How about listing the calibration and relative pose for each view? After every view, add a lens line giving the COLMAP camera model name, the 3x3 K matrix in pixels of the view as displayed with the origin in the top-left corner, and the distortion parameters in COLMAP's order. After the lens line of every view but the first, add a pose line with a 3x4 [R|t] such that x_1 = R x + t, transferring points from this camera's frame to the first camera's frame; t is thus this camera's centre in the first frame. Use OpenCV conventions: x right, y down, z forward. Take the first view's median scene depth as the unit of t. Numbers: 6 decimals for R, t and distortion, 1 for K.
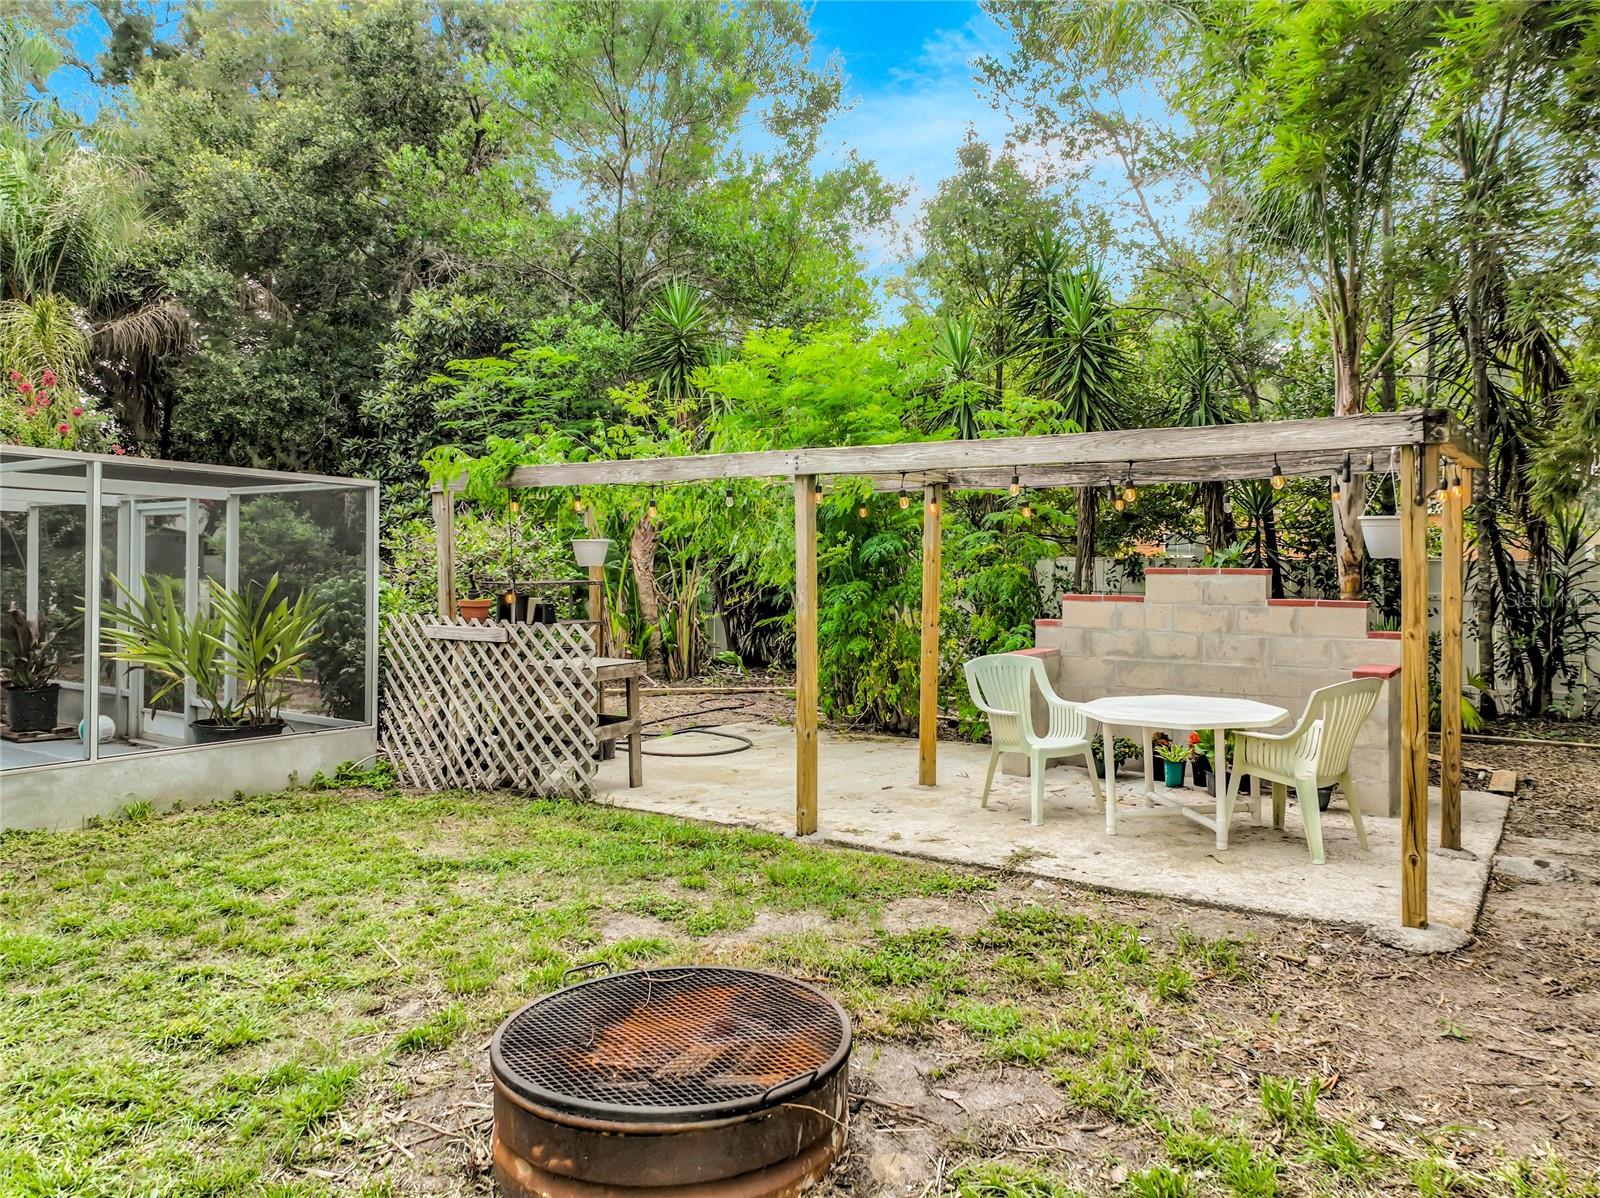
lens RADIAL K [[1132.4, 0, 800.0], [0, 1132.4, 599.0], [0, 0, 1]] dist [0.004463, -0.000617]
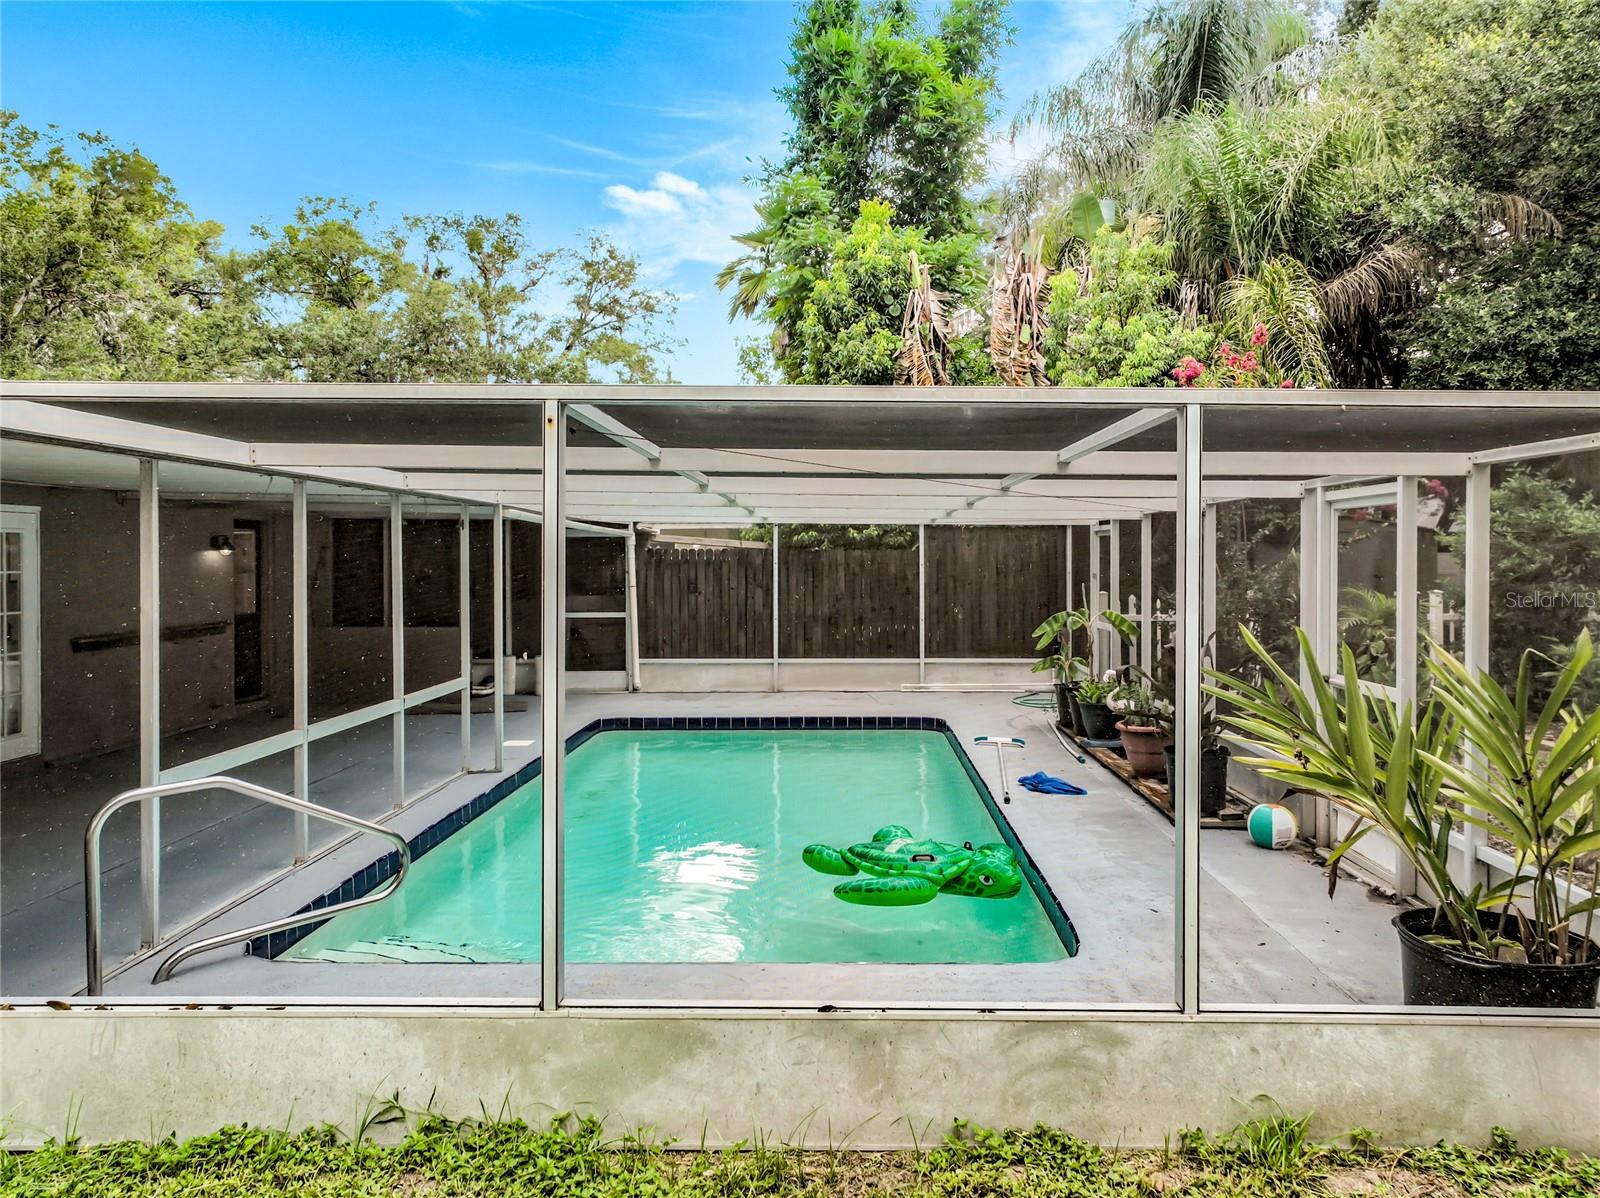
lens RADIAL K [[1142.6, 0, 806.2], [0, 1142.6, 525.8], [0, 0, 1]] dist [-0.002461, 0.052008]
pose [[0.546018, -0.033558, -0.837101, -0.208330], [-0.014612, 0.998664, -0.049566, -0.028946], [0.837646, 0.039296, 0.544798, 0.417065]]
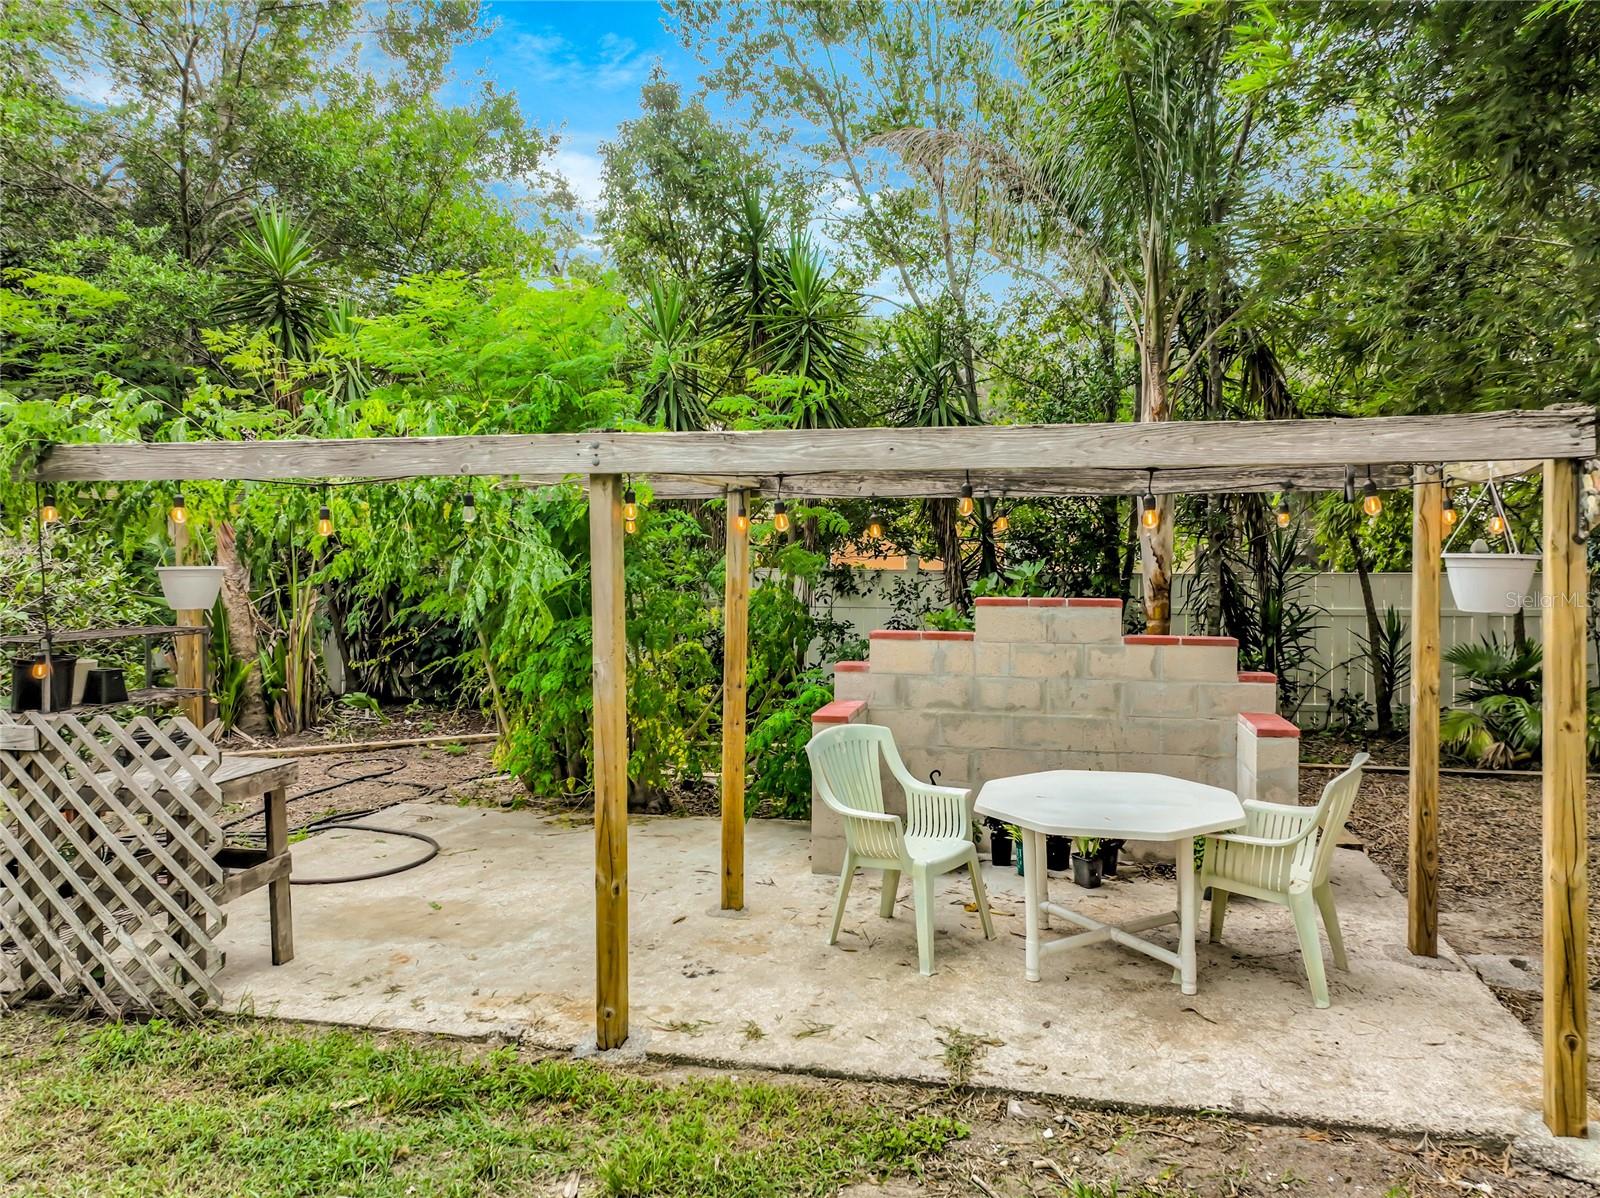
lens RADIAL K [[1125.6, 0, 811.1], [0, 1125.6, 590.8], [0, 0, 1]] dist [0.005751, 0.007267]
pose [[0.932511, -0.012332, 0.360931, -0.076947], [0.013266, 0.999912, -0.000110, -0.029021], [-0.360898, 0.004890, 0.932593, 0.252162]]
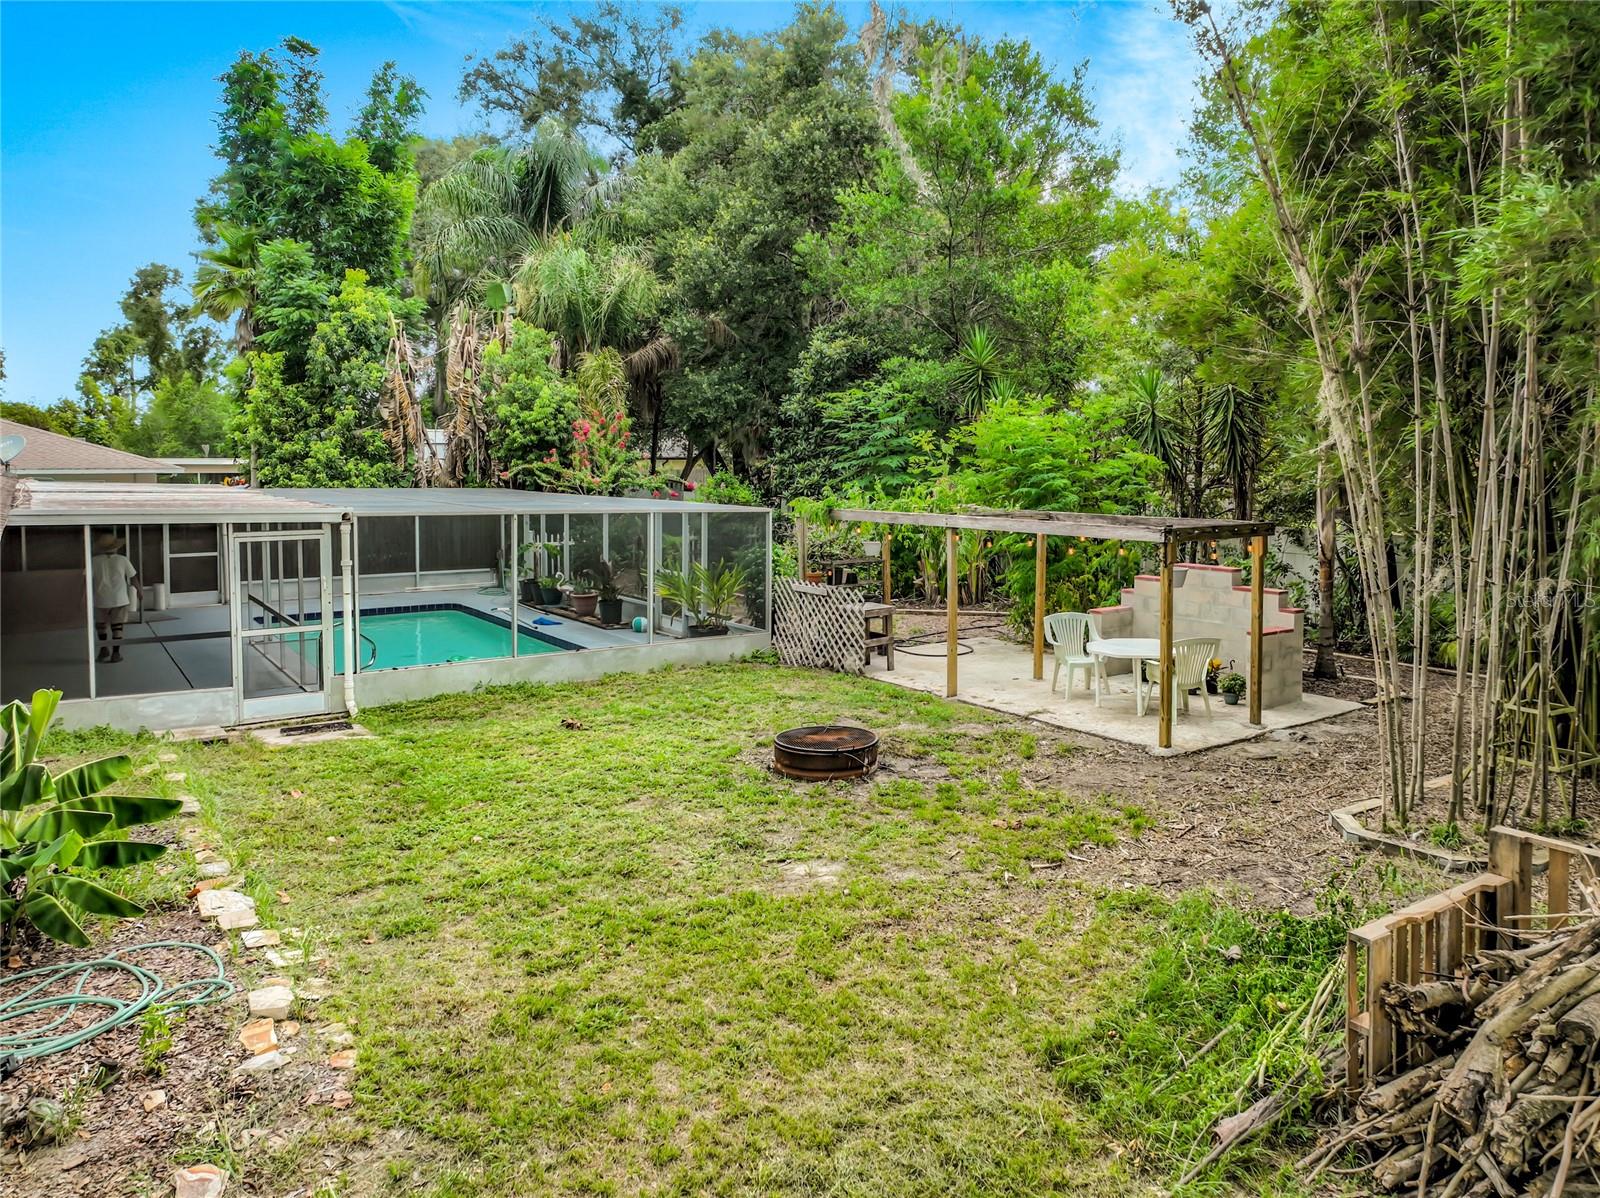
lens RADIAL K [[1121.5, 0, 800.4], [0, 1121.5, 553.6], [0, 0, 1]] dist [0.004378, 0.003450]
pose [[0.931037, 0.022001, -0.364261, 0.335228], [-0.002048, 0.998480, 0.055073, -0.115825], [0.364919, -0.050529, 0.929667, -0.692509]]
